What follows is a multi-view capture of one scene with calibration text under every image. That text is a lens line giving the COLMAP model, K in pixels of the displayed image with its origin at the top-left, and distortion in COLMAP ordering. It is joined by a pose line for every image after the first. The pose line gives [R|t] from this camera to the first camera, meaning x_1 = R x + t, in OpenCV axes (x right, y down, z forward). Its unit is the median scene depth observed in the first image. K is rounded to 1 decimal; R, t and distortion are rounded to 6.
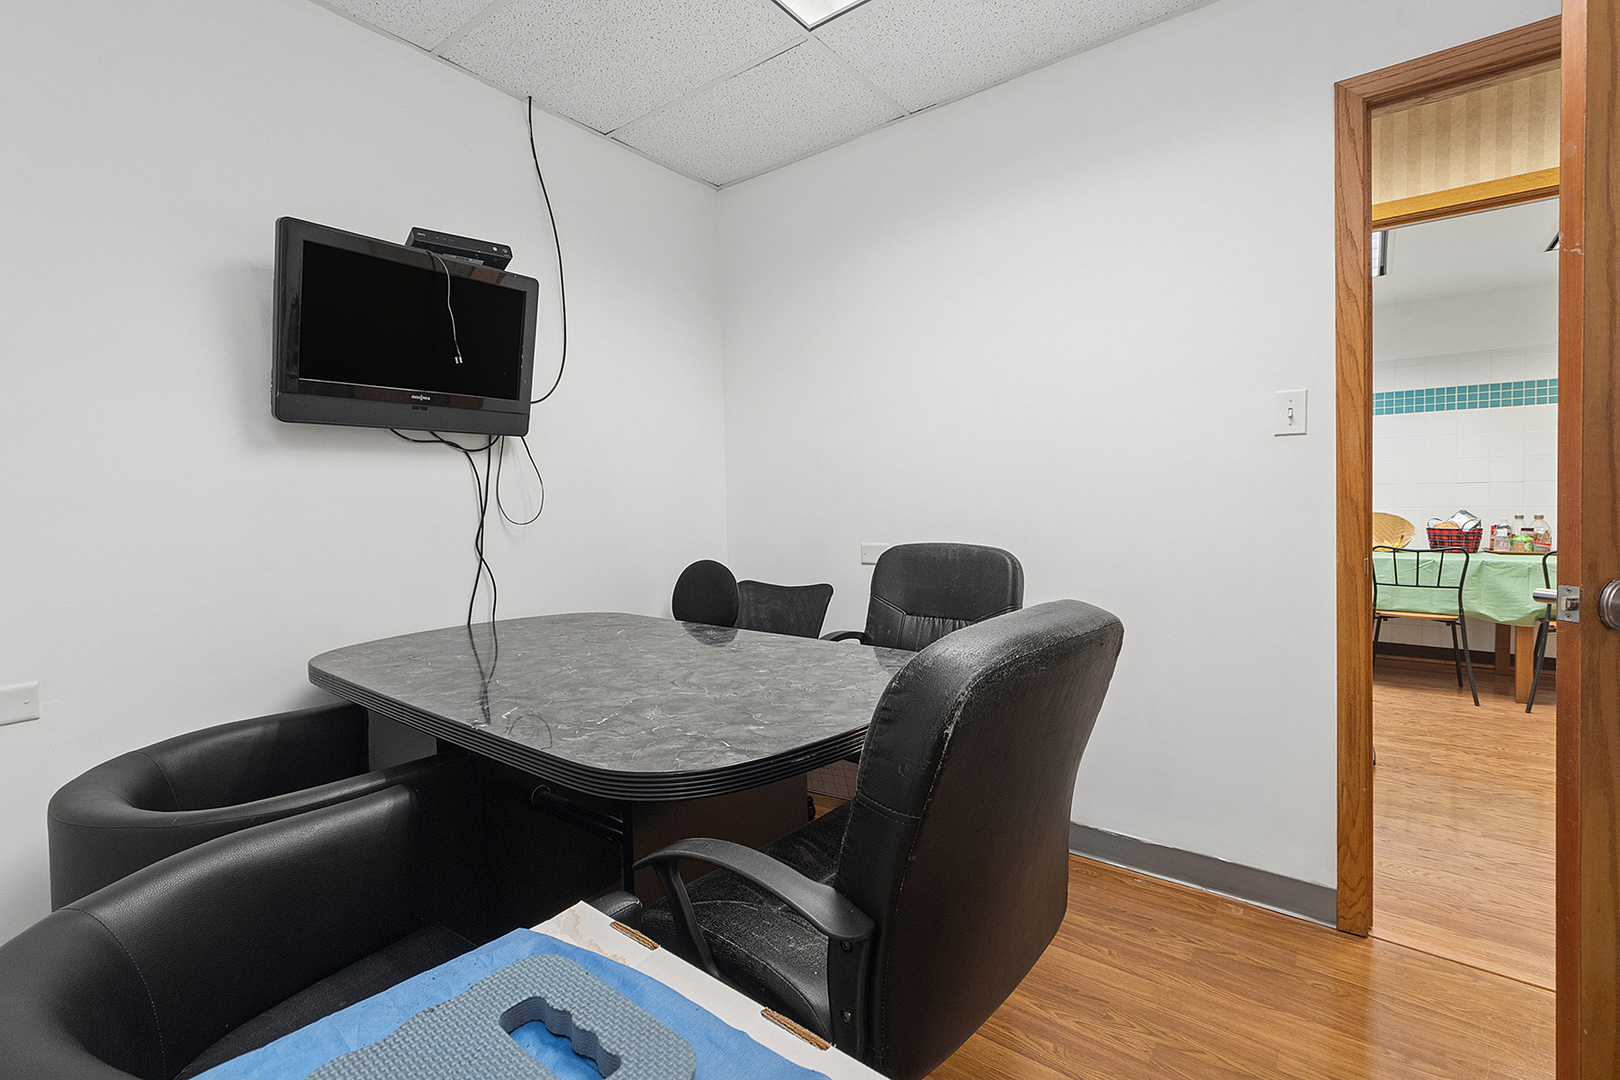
lens RADIAL K [[731.5, 0, 807.3], [0, 731.5, 530.1], [0, 0, 1]] dist [0.001599, 0.000408]
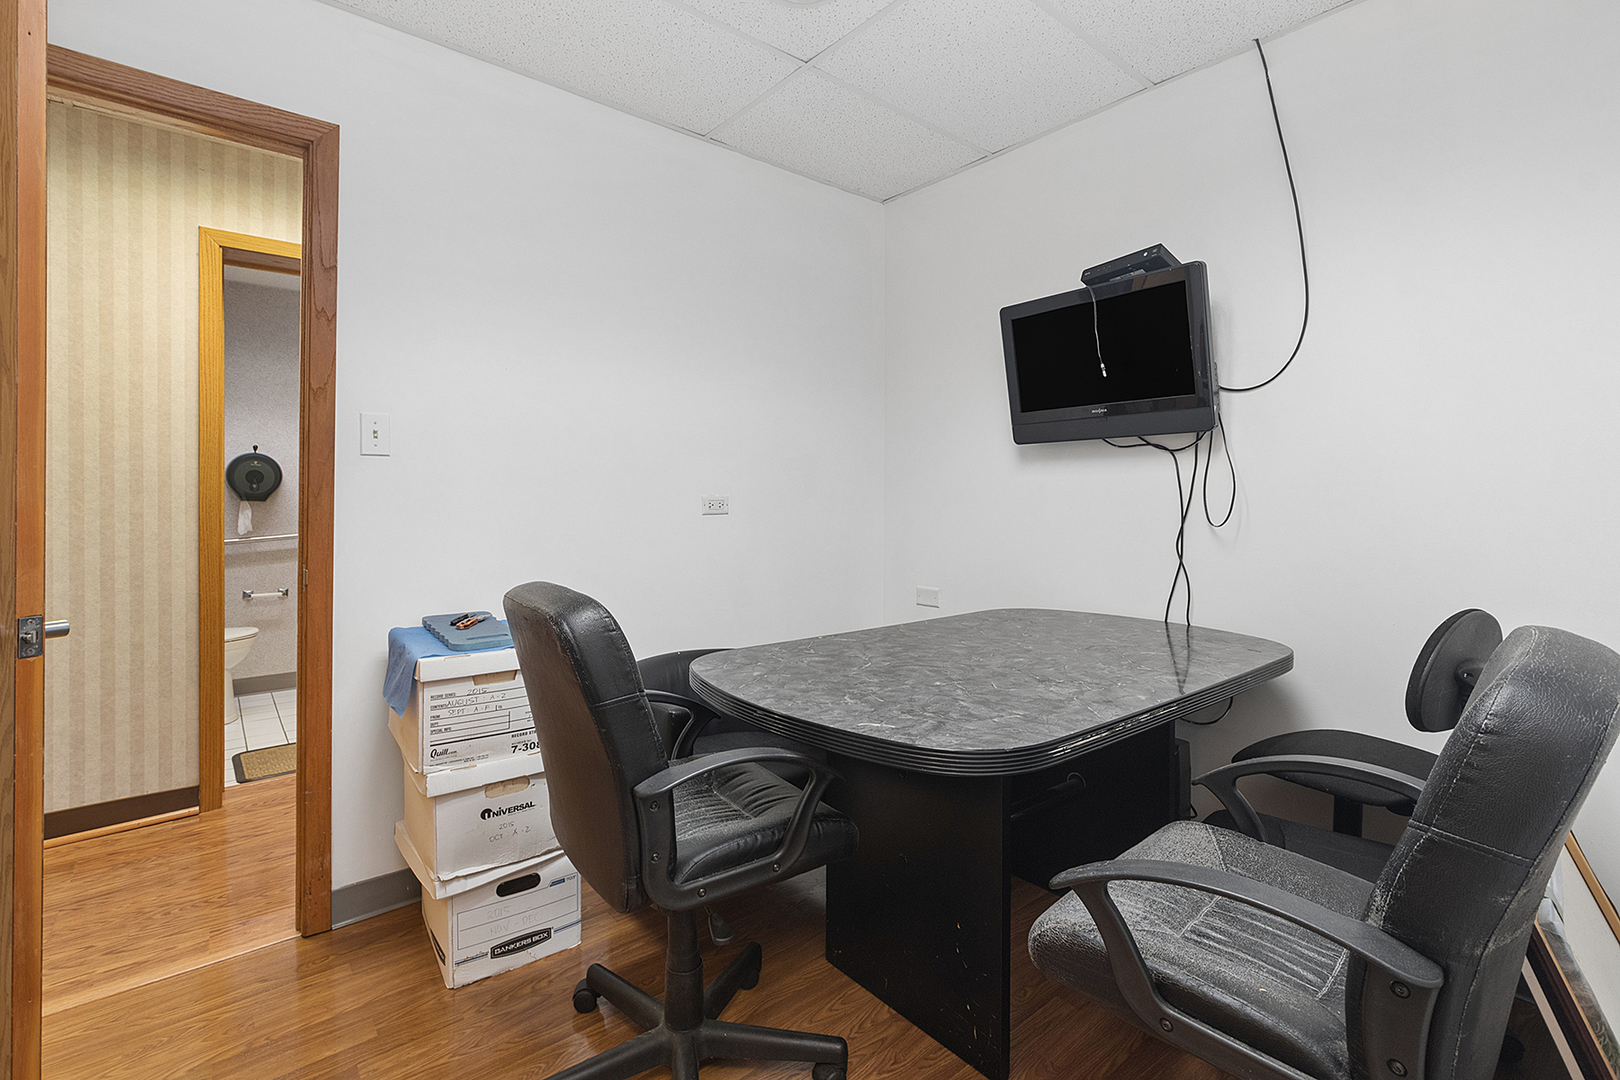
lens RADIAL K [[713.9, 0, 813.6], [0, 713.9, 489.9], [0, 0, 1]] dist [-0.000582, -0.000102]
pose [[-0.207789, 0.001147, -0.978173, 0.619334], [-0.028933, 0.999555, 0.007318, -0.048557], [0.977746, 0.029822, -0.207663, 0.742506]]
